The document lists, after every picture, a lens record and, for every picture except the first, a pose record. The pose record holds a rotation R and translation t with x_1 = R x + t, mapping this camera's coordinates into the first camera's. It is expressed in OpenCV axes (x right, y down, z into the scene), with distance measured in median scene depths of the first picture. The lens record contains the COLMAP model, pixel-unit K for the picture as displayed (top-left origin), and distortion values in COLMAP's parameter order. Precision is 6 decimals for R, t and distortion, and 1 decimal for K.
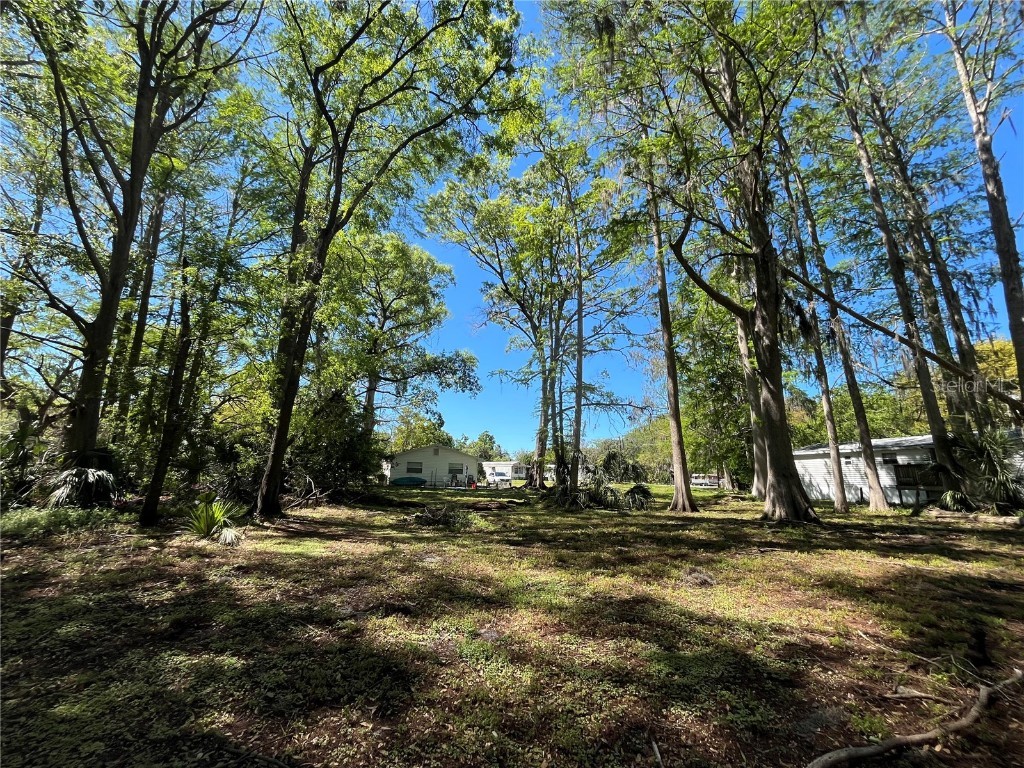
lens RADIAL K [[412.3, 0, 511.9], [0, 412.3, 382.6], [0, 0, 1]] dist [-0.003562, 0.000042]
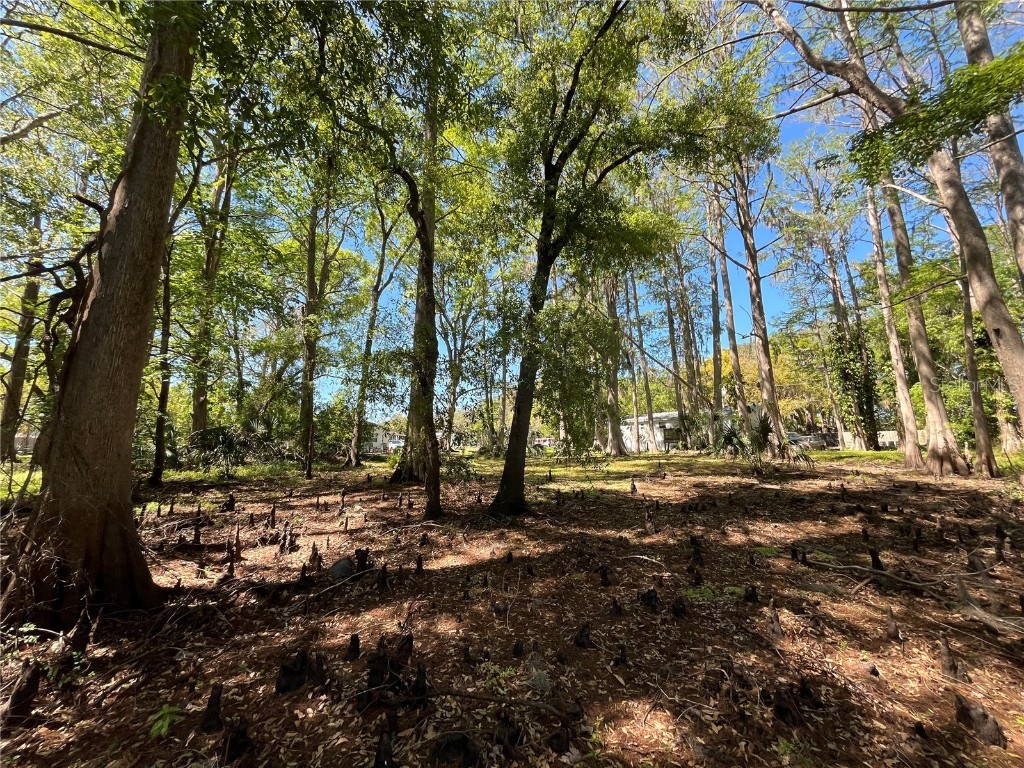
lens RADIAL K [[412.3, 0, 511.9], [0, 412.3, 382.6], [0, 0, 1]] dist [-0.003562, 0.000042]
pose [[0.932527, 0.021546, 0.360458, -0.343104], [-0.048965, 0.996544, 0.067108, -0.089985], [-0.357766, -0.080229, 0.930359, -0.427955]]
